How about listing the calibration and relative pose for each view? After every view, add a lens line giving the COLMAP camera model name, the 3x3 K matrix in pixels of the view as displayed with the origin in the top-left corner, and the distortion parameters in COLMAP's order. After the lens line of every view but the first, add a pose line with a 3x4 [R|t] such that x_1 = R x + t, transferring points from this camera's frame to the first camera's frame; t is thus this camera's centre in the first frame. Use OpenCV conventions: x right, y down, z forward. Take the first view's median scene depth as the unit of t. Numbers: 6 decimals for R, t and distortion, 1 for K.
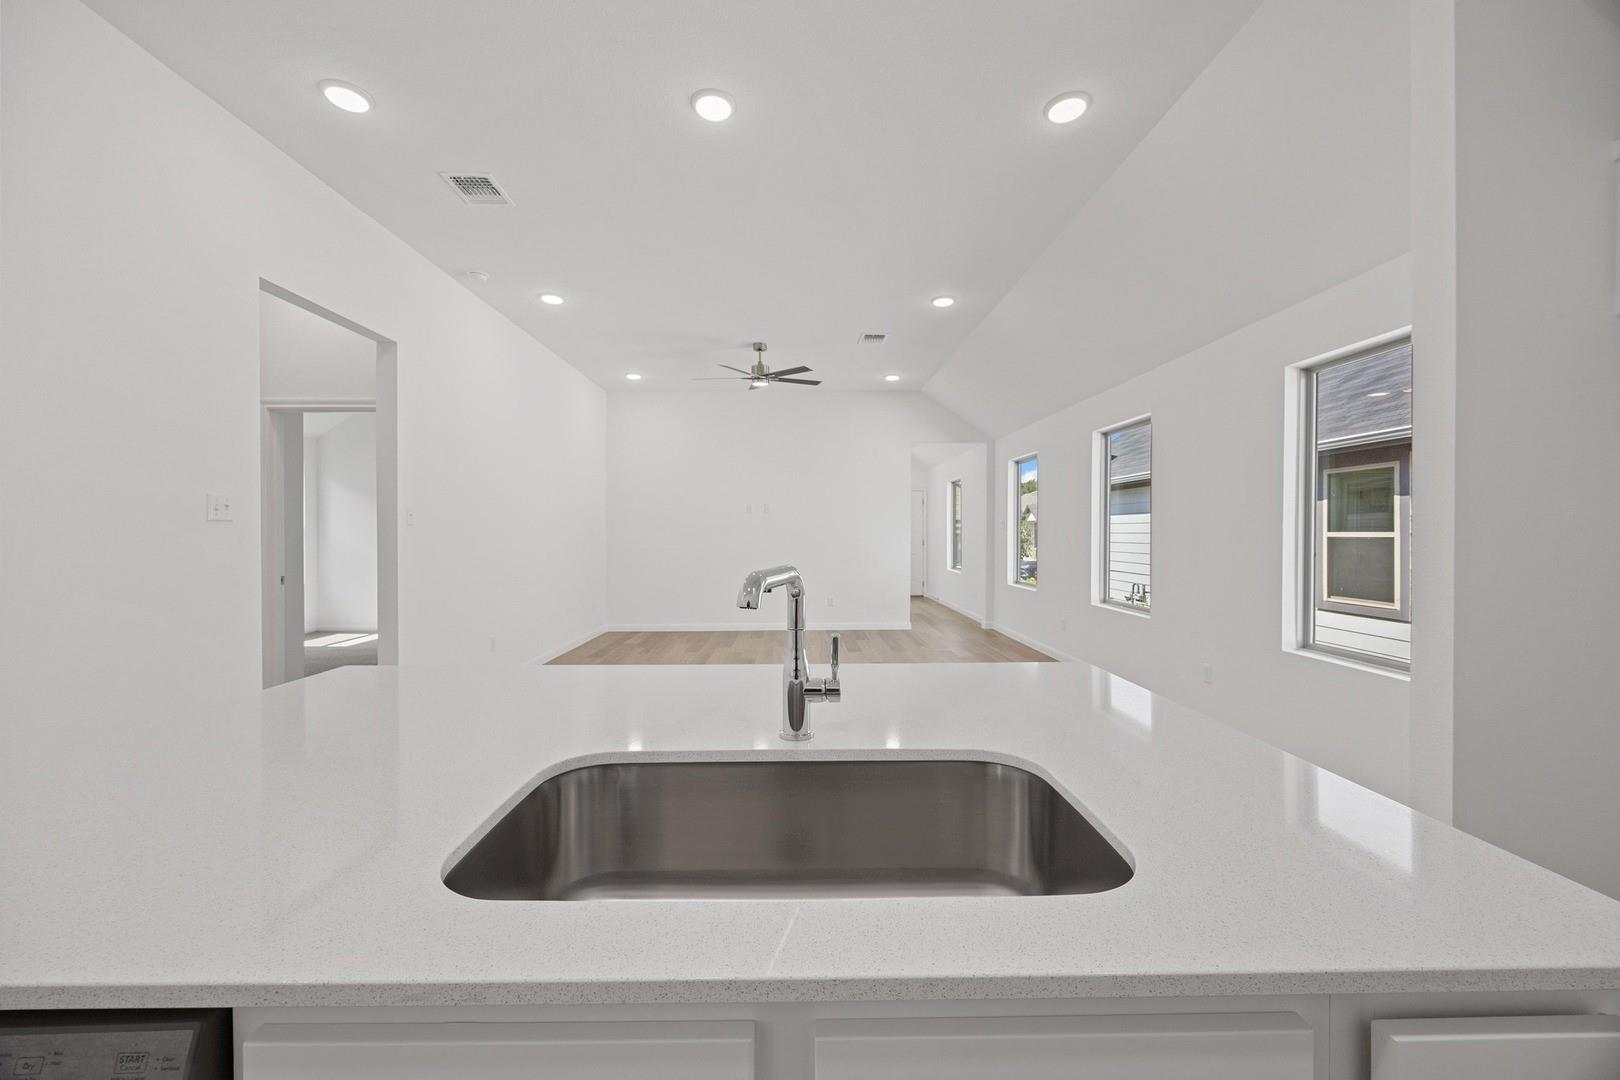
lens RADIAL K [[615.1, 0, 811.7], [0, 615.1, 530.3], [0, 0, 1]] dist [-0.003665, 0.000487]
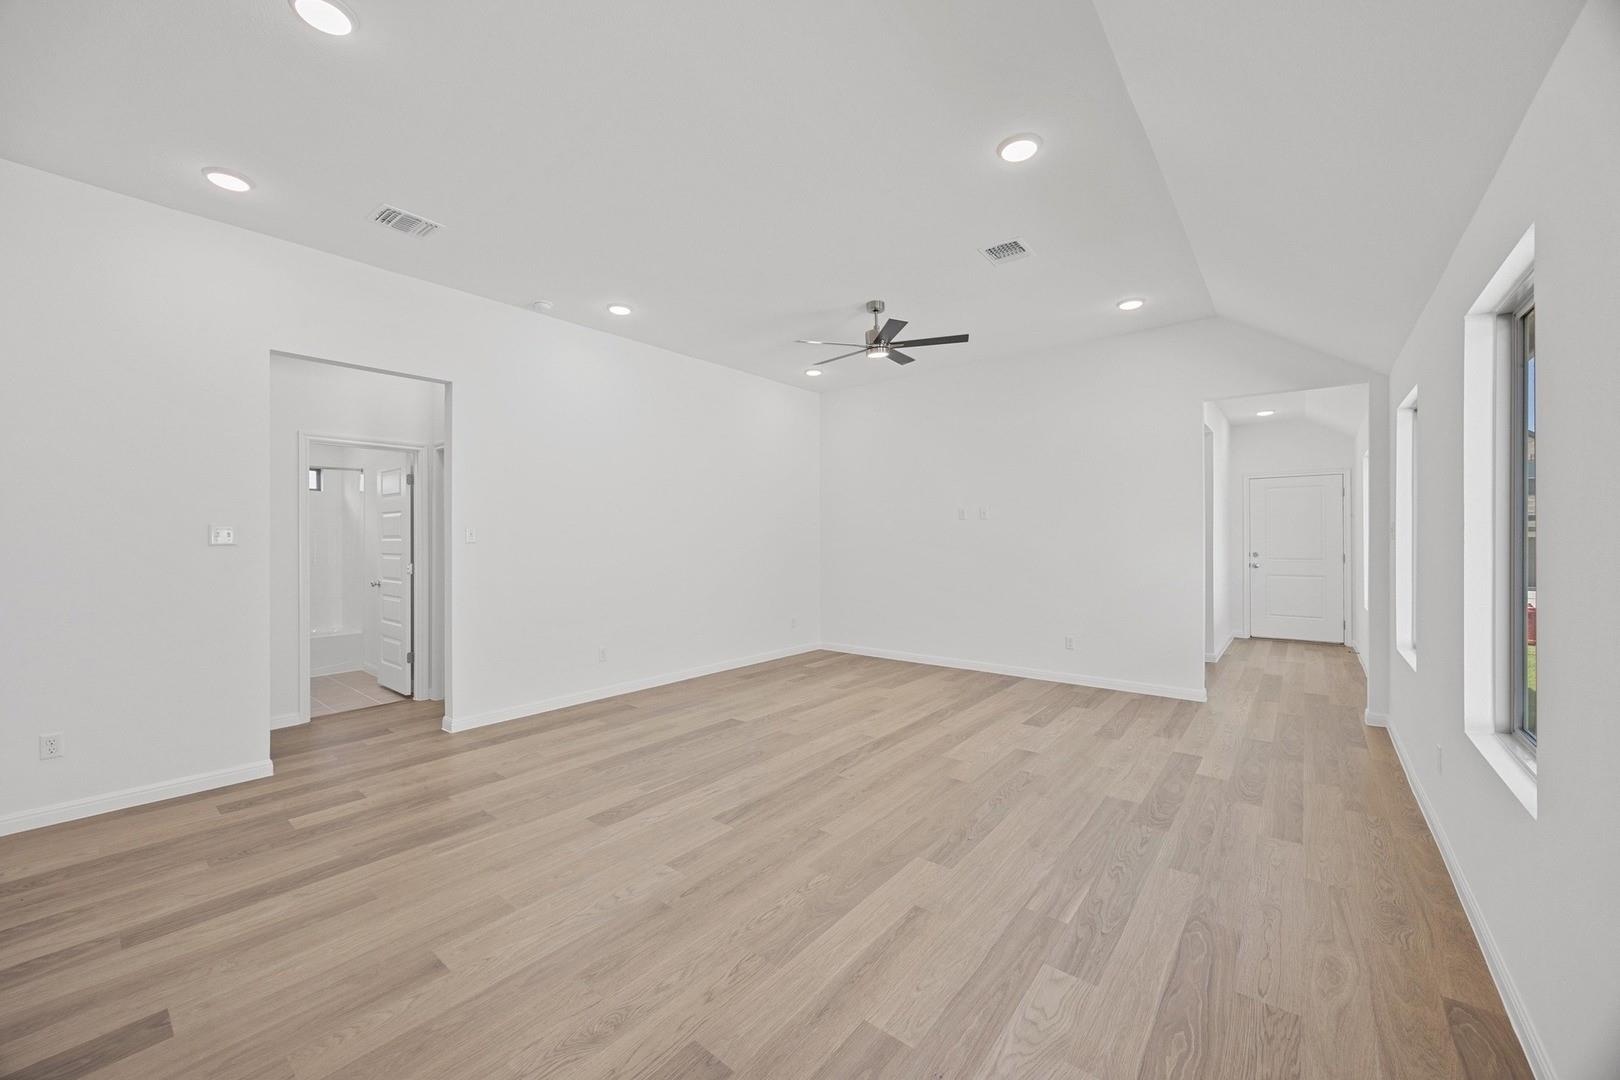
lens RADIAL K [[615.1, 0, 801.9], [0, 615.1, 531.3], [0, 0, 1]] dist [-0.003665, 0.000487]
pose [[0.756249, -0.008540, -0.654228, 0.329618], [0.005756, 0.999963, -0.006399, -0.012097], [0.654258, 0.001074, 0.756270, 0.338282]]
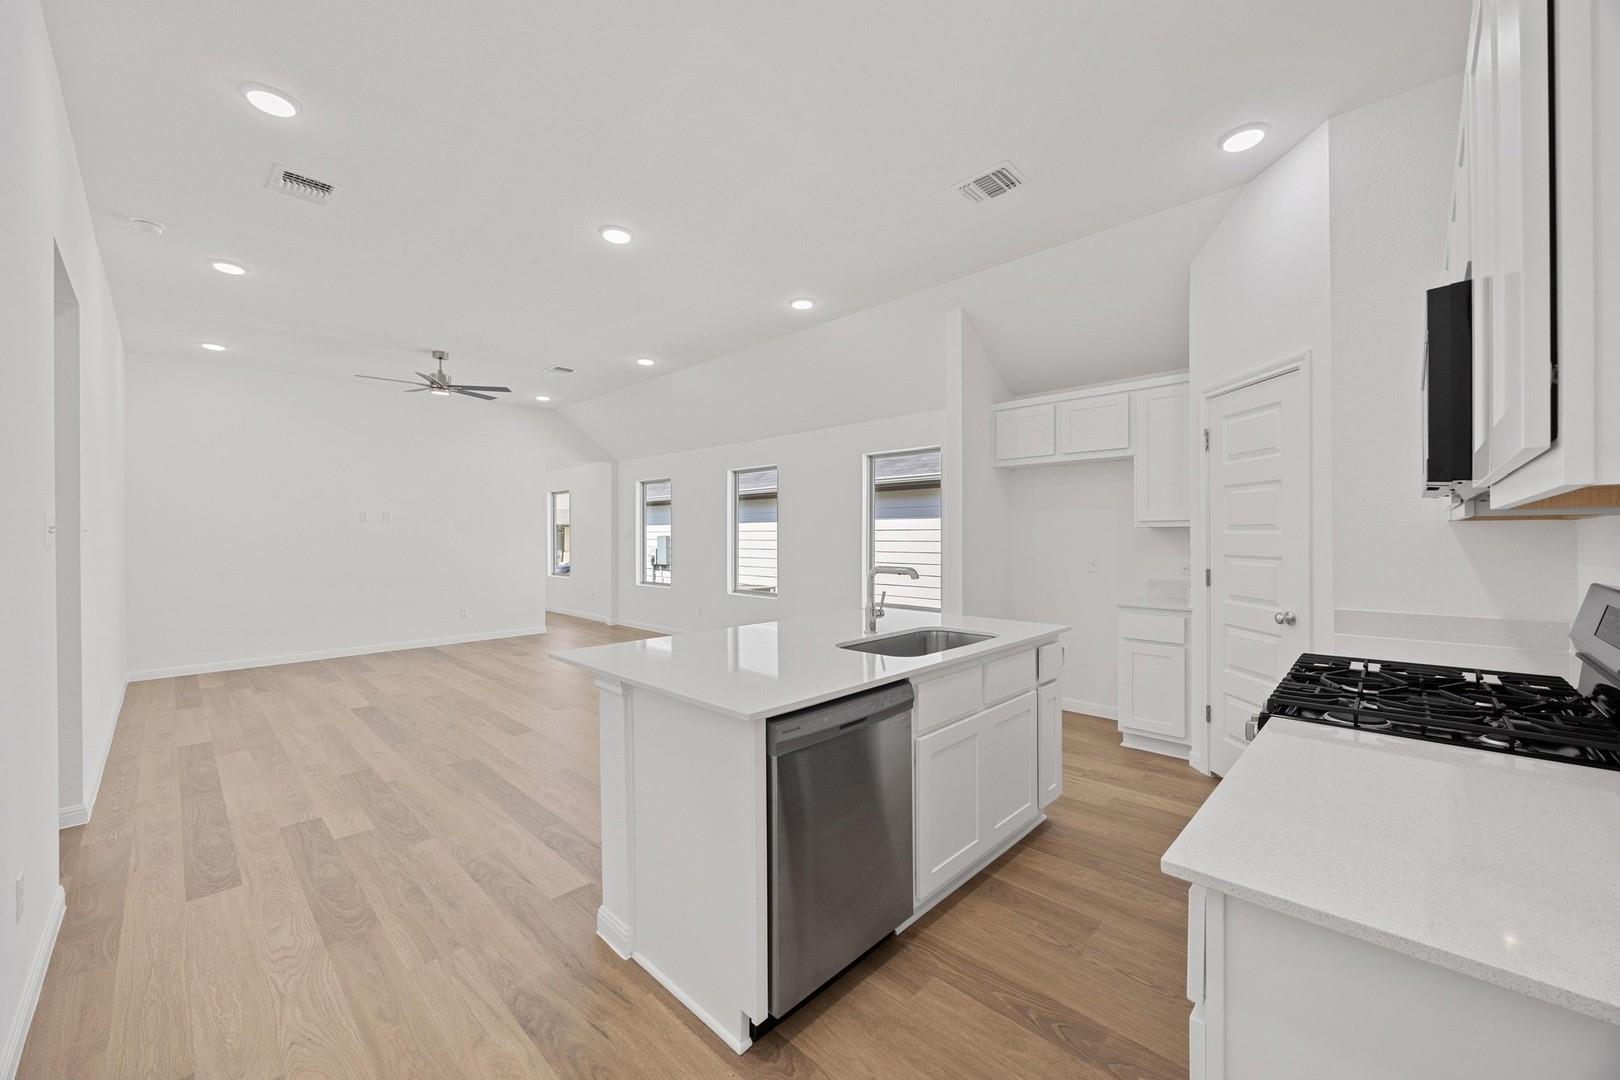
lens RADIAL K [[615.1, 0, 804.7], [0, 615.1, 533.9], [0, 0, 1]] dist [-0.003665, 0.000487]
pose [[0.713087, -0.000492, 0.701075, -0.338642], [0.000133, 1.000000, 0.000567, -0.013278], [-0.701075, -0.000311, 0.713087, -0.103467]]
